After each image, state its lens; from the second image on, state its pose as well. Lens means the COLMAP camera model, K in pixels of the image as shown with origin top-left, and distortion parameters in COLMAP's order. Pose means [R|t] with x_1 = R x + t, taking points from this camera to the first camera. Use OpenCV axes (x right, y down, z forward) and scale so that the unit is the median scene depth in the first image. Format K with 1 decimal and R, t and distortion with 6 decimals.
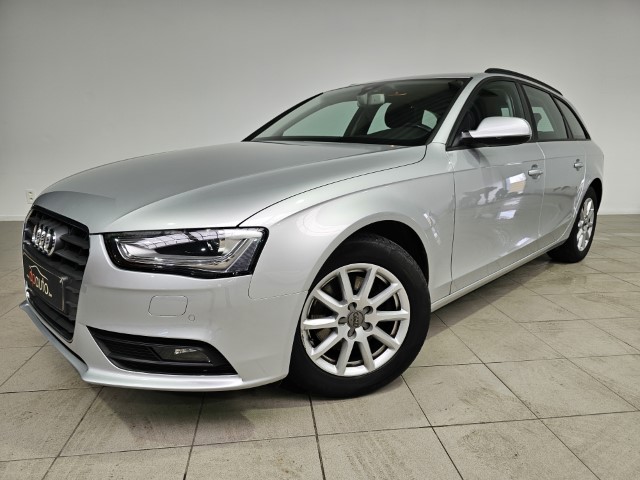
lens RADIAL K [[449.6, 0, 320.0], [0, 449.6, 240.0], [0, 0, 1]] dist [0.006442, 0.003213]
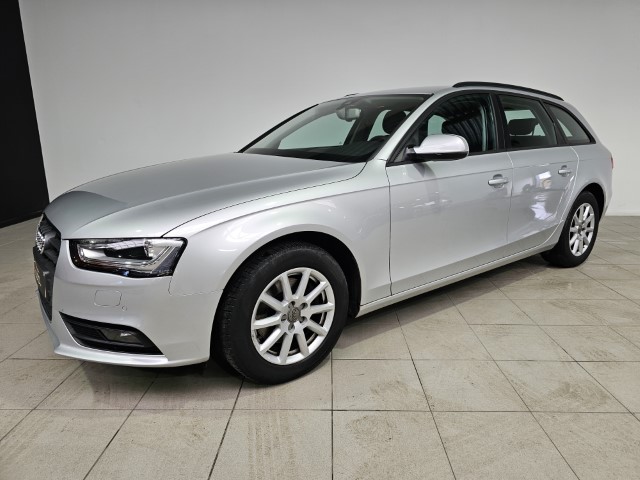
lens RADIAL K [[438.3, 0, 320.0], [0, 438.3, 240.0], [0, 0, 1]] dist [0.059260, -0.059345]
pose [[0.988824, 0.023969, -0.147146, 0.314140], [-0.020872, 0.999528, 0.022559, -0.042660], [0.147618, -0.019236, 0.988857, -0.107041]]
